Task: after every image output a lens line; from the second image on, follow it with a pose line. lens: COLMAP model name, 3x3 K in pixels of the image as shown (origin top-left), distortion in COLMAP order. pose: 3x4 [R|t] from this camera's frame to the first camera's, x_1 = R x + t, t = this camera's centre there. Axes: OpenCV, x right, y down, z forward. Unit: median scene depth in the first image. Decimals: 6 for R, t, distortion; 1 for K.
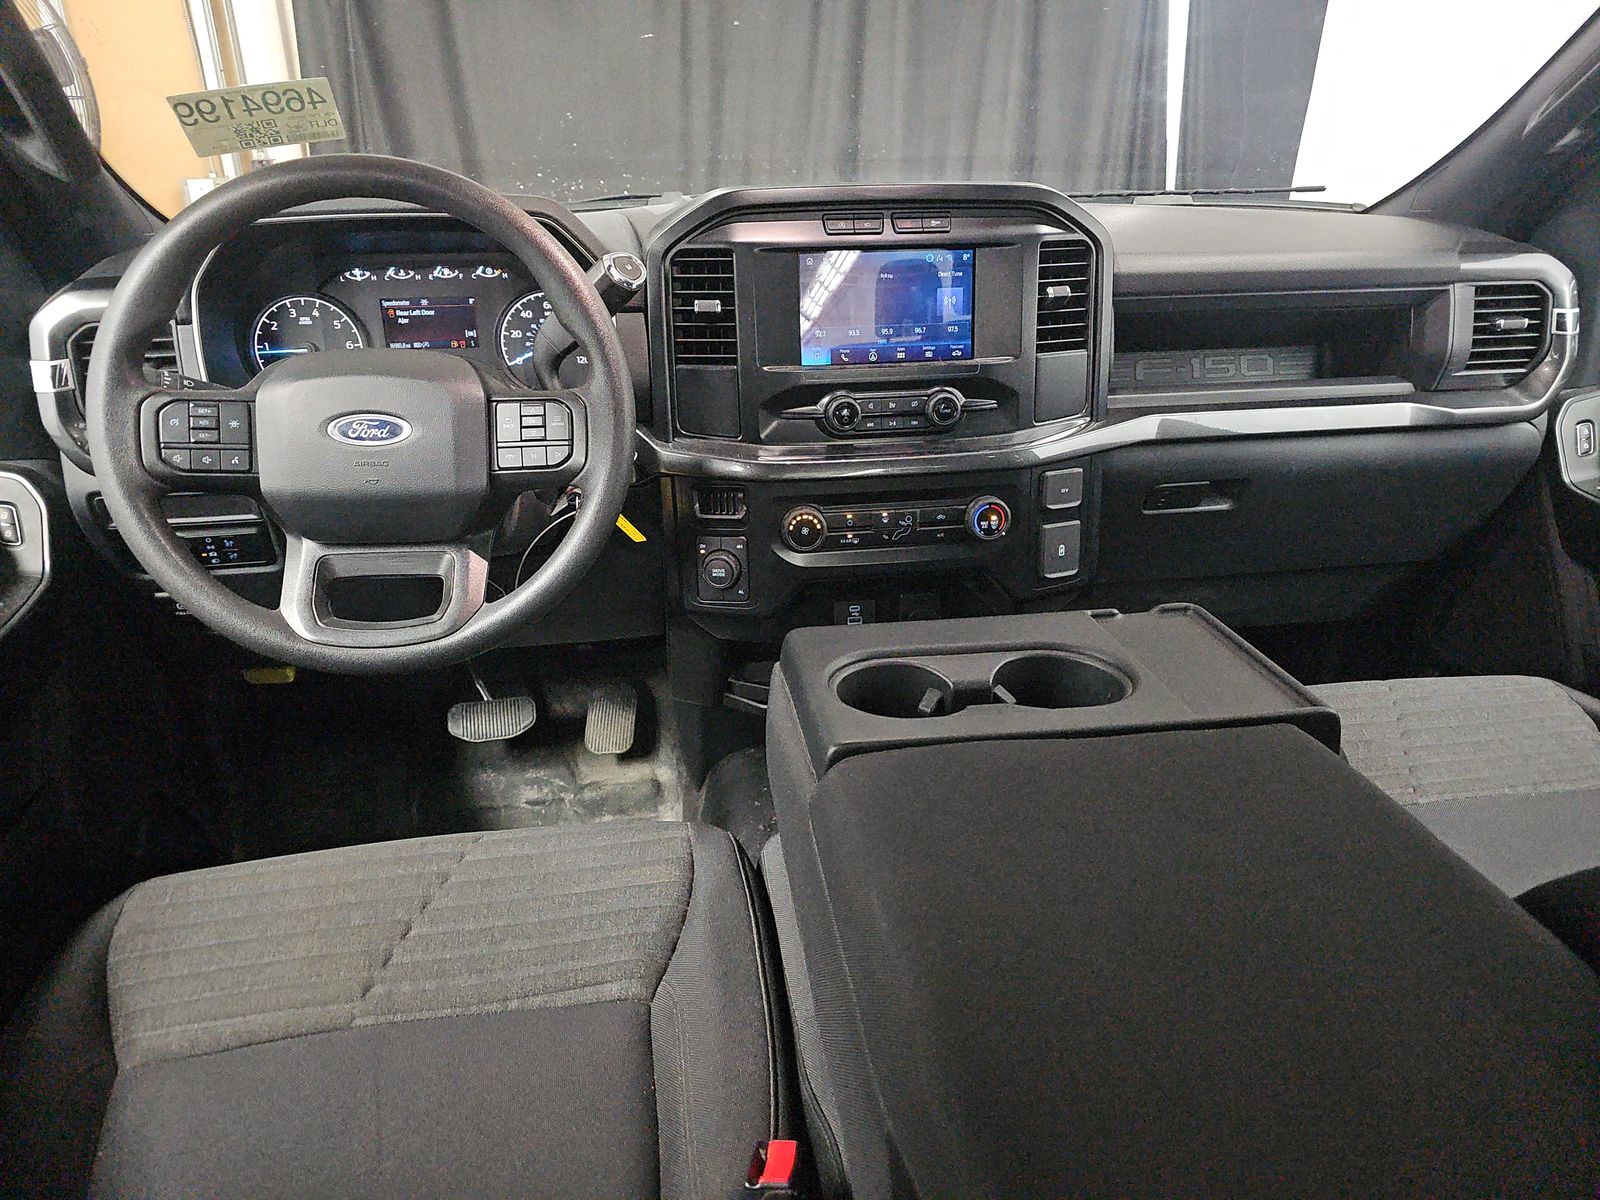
lens RADIAL K [[1045.8, 0, 775.4], [0, 1045.8, 602.5], [0, 0, 1]] dist [0.014599, -0.004837]
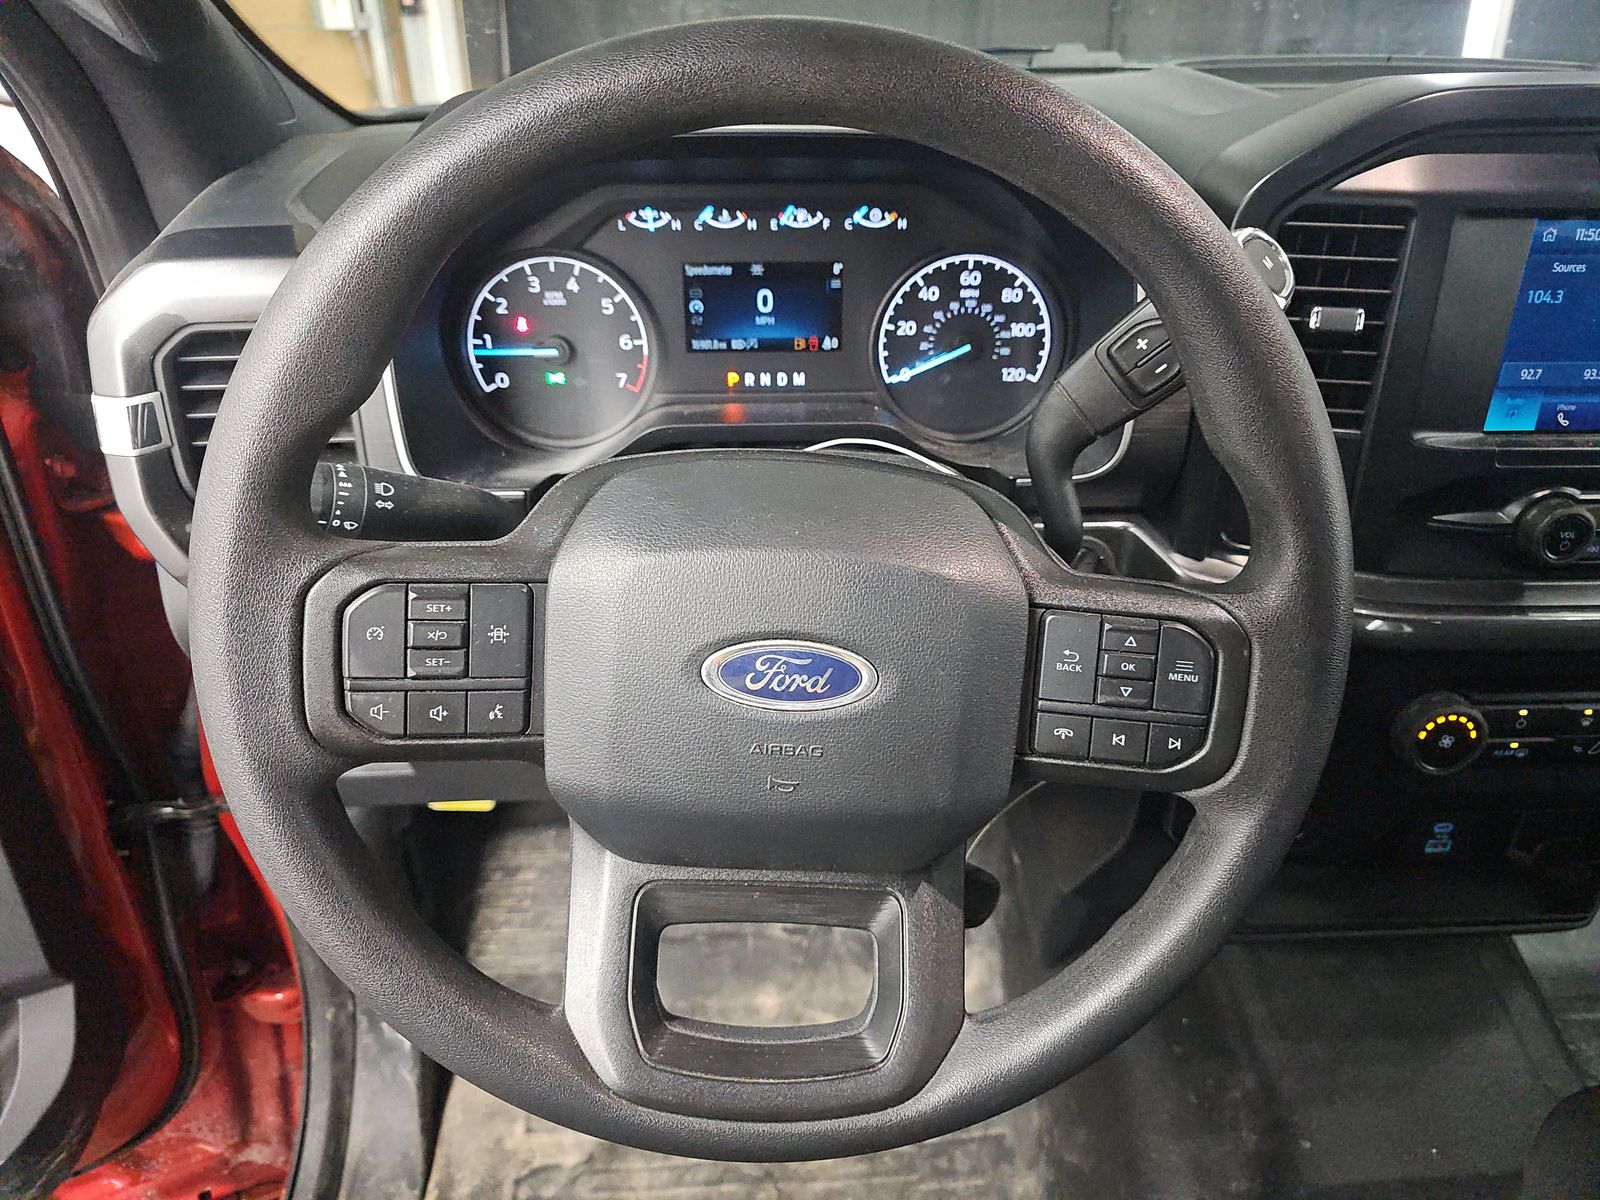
lens RADIAL K [[1045.8, 0, 775.4], [0, 1045.8, 602.5], [0, 0, 1]] dist [0.014599, -0.004837]
pose [[0.994404, 0.066452, -0.082124, -0.271571], [-0.053696, 0.987409, 0.148793, -0.197196], [0.090977, -0.143551, 0.985452, 0.427558]]
